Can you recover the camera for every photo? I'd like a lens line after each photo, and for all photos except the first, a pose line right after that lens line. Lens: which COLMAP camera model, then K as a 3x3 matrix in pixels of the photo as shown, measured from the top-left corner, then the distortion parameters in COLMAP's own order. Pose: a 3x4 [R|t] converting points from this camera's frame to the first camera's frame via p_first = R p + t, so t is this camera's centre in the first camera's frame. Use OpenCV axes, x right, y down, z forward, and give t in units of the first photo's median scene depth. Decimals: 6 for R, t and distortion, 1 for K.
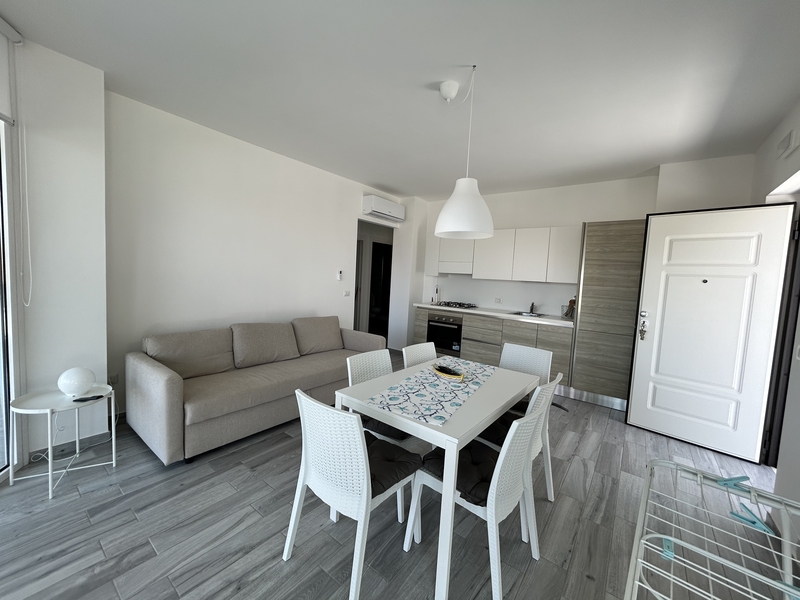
lens RADIAL K [[322.6, 0, 399.8], [0, 322.6, 300.5], [0, 0, 1]] dist [-0.000283, 0.000218]
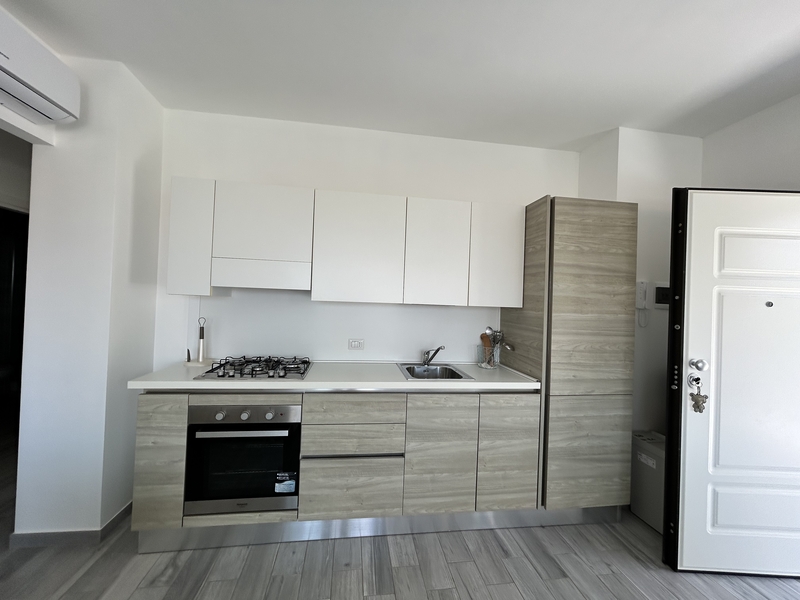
lens RADIAL K [[322.6, 0, 397.0], [0, 322.6, 298.7], [0, 0, 1]] dist [-0.000283, 0.000218]
pose [[0.702663, -0.023297, 0.711142, 0.004255], [0.055419, 0.998220, -0.022056, -0.058645], [-0.709362, 0.054909, 0.702703, 0.654851]]
